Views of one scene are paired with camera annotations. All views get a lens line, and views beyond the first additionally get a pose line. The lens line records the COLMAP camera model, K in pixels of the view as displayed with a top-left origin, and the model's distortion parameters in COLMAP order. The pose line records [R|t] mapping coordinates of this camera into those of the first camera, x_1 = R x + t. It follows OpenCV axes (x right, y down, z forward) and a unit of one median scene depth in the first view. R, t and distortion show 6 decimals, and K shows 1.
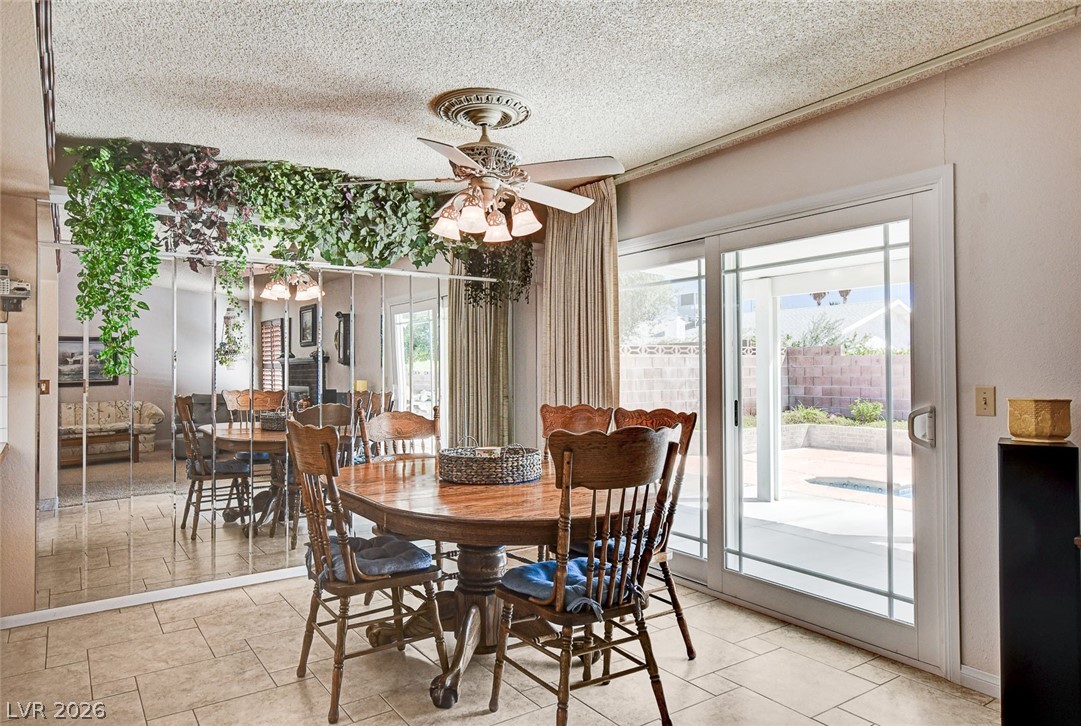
lens RADIAL K [[693.8, 0, 540.5], [0, 693.8, 363.0], [0, 0, 1]] dist [0.002087, 0.001699]
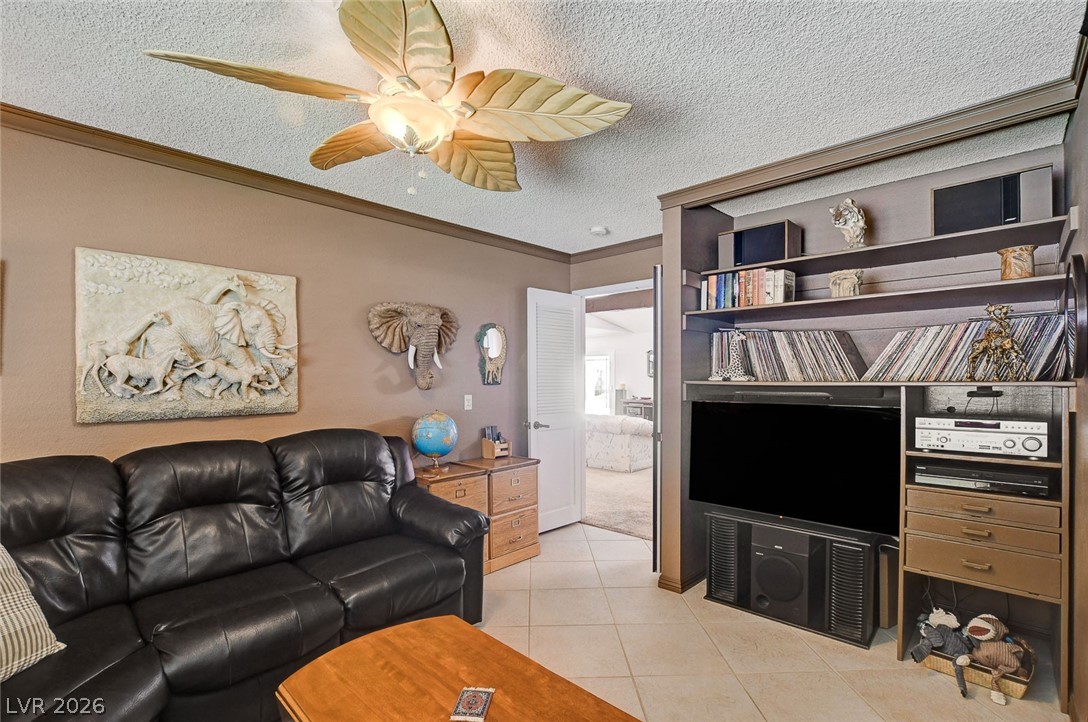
lens RADIAL K [[490.5, 0, 545.0], [0, 490.5, 362.5], [0, 0, 1]] dist [-0.016380, 0.000116]
pose [[0.979101, 0.012135, 0.203014, -0.787214], [-0.008964, 0.999823, -0.016531, -0.053996], [-0.203179, 0.014366, 0.979036, -2.698887]]
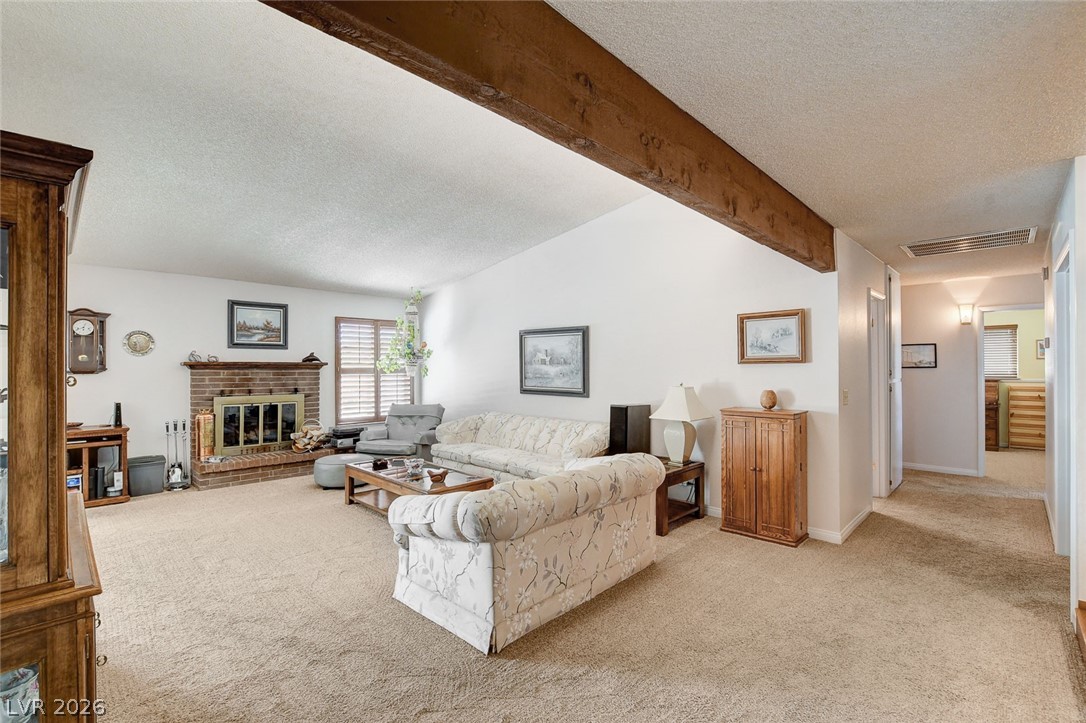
lens RADIAL K [[490.4, 0, 543.2], [0, 490.4, 365.2], [0, 0, 1]] dist [-0.020619, 0.000011]
pose [[-0.191661, 0.010405, 0.981406, -0.997155], [-0.006554, 0.999908, -0.011881, -0.033077], [-0.981439, -0.008710, -0.191575, -0.553982]]
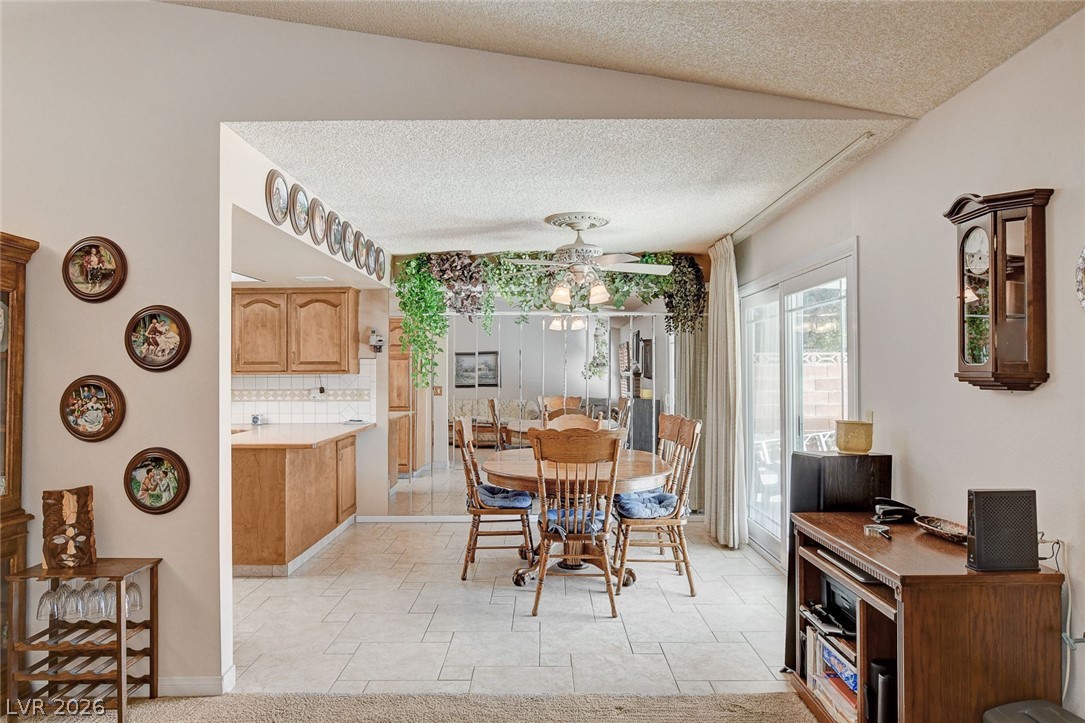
lens RADIAL K [[725.4, 0, 542.5], [0, 725.4, 361.5], [0, 0, 1]] dist [-0.020920, 0.004306]
pose [[0.818735, -0.003940, -0.574158, 0.698890], [0.002554, 0.999992, -0.003221, -0.042116], [0.574166, 0.001171, 0.818738, -0.324991]]
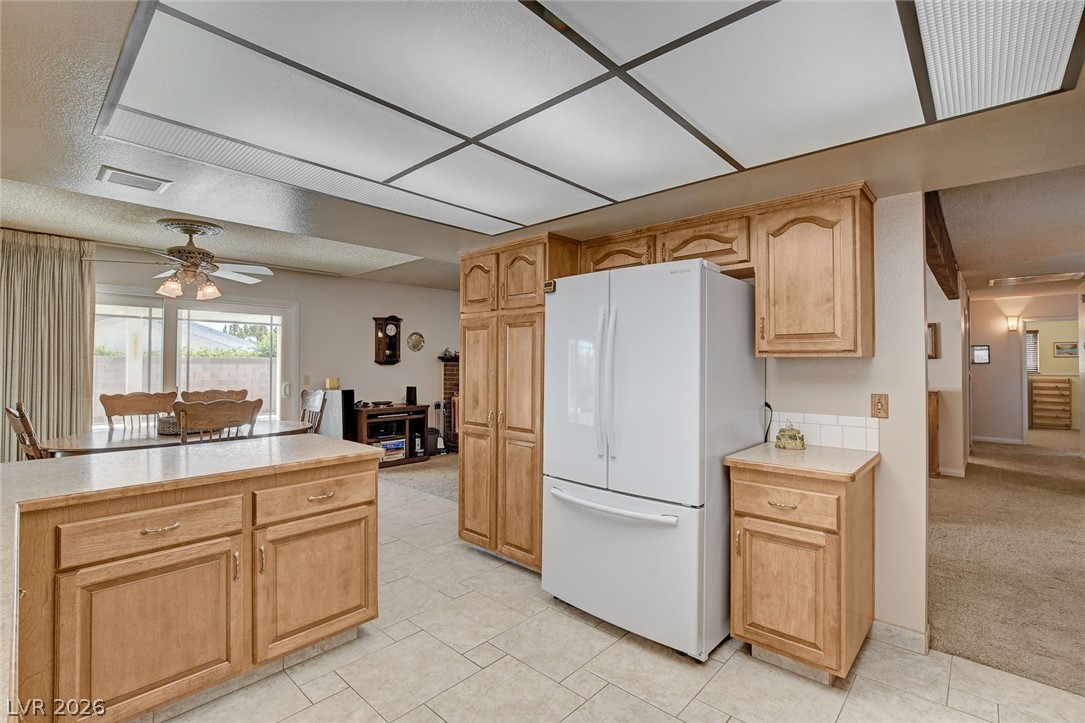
lens RADIAL K [[491.1, 0, 539.8], [0, 491.1, 357.2], [0, 0, 1]] dist [-0.015730, 0.000022]
pose [[-0.222798, 0.019750, 0.974665, -1.348448], [-0.010714, 0.999685, -0.022706, -0.007803], [-0.974806, -0.015502, -0.222516, 0.355915]]
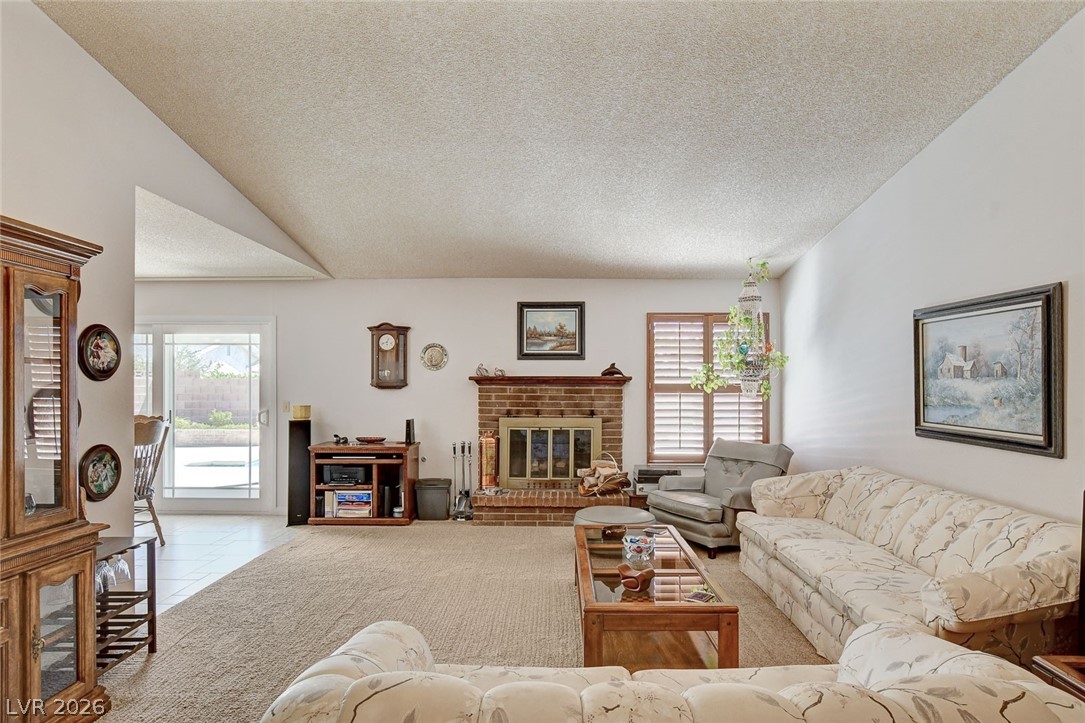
lens RADIAL K [[608.7, 0, 545.2], [0, 608.7, 383.8], [0, 0, 1]] dist [-0.007810, 0.000484]
pose [[0.582959, 0.006444, 0.812476, -0.525236], [-0.012888, 0.999916, 0.001317, -0.038573], [-0.812399, -0.011239, 0.582993, -0.905357]]
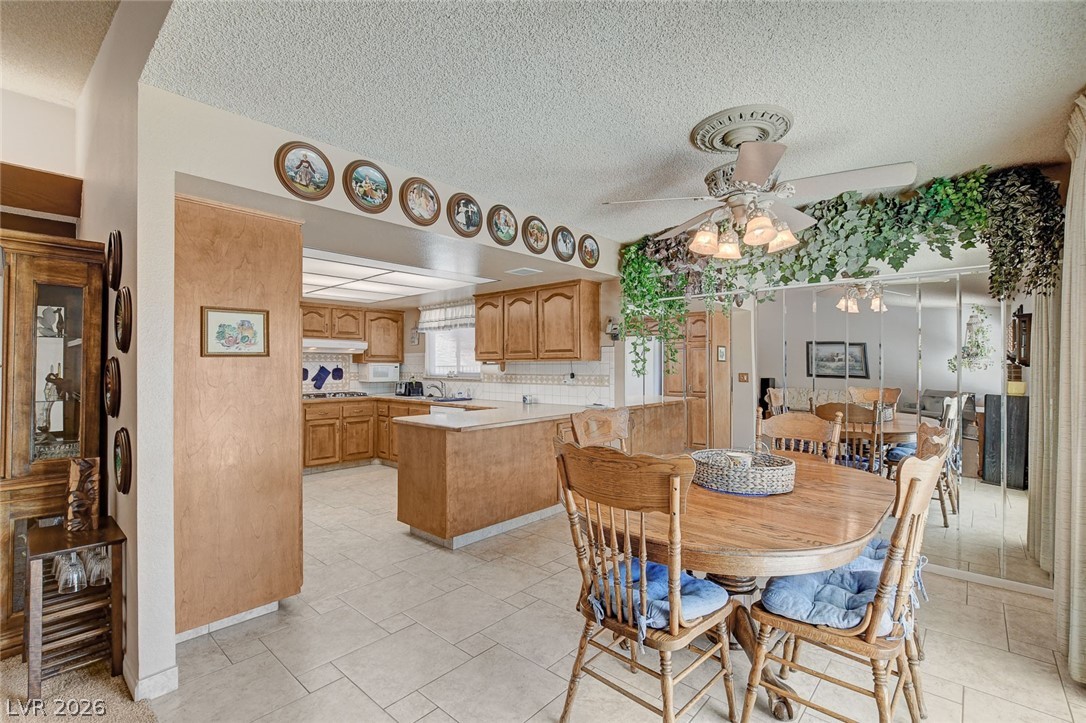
lens RADIAL K [[489.6, 0, 544.0], [0, 489.6, 363.0], [0, 0, 1]] dist [-0.016380, 0.000116]
pose [[0.230817, 0.002924, -0.972993, 0.508059], [0.008595, 0.999950, 0.005044, -0.019330], [0.972959, -0.009528, 0.230780, 0.485970]]
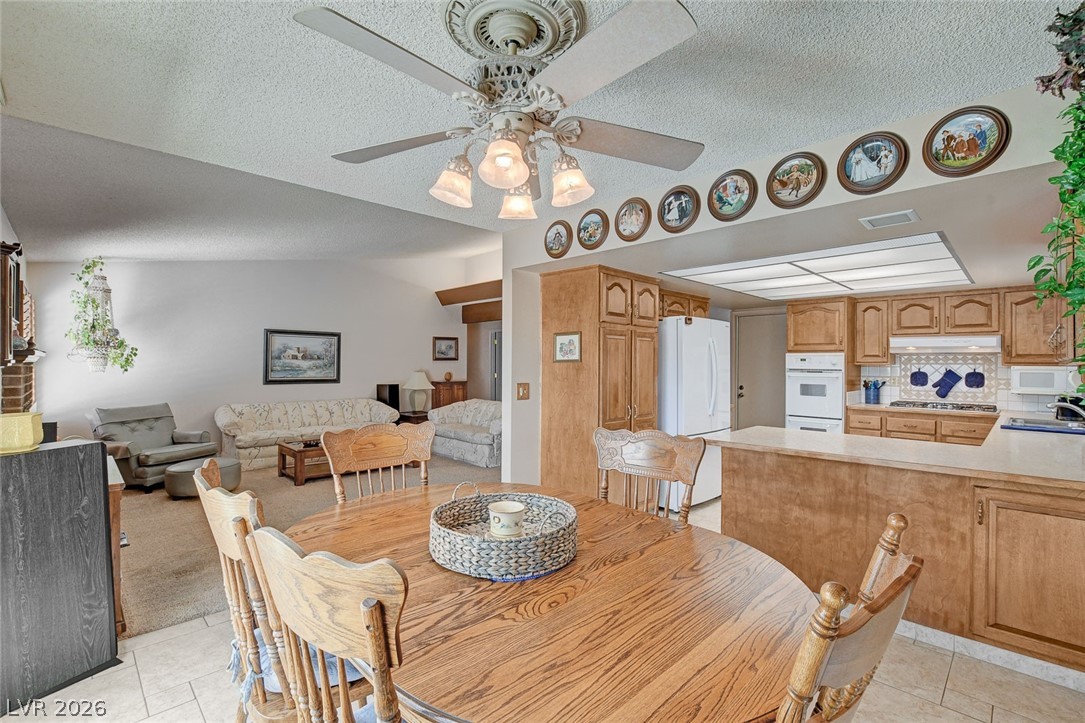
lens RADIAL K [[489.1, 0, 543.5], [0, 489.1, 363.0], [0, 0, 1]] dist [-0.016380, 0.000116]
pose [[-0.984655, 0.002454, -0.174495, -0.023177], [0.004097, 0.999951, -0.009056, -0.016545], [0.174465, -0.009631, -0.984616, 1.335327]]
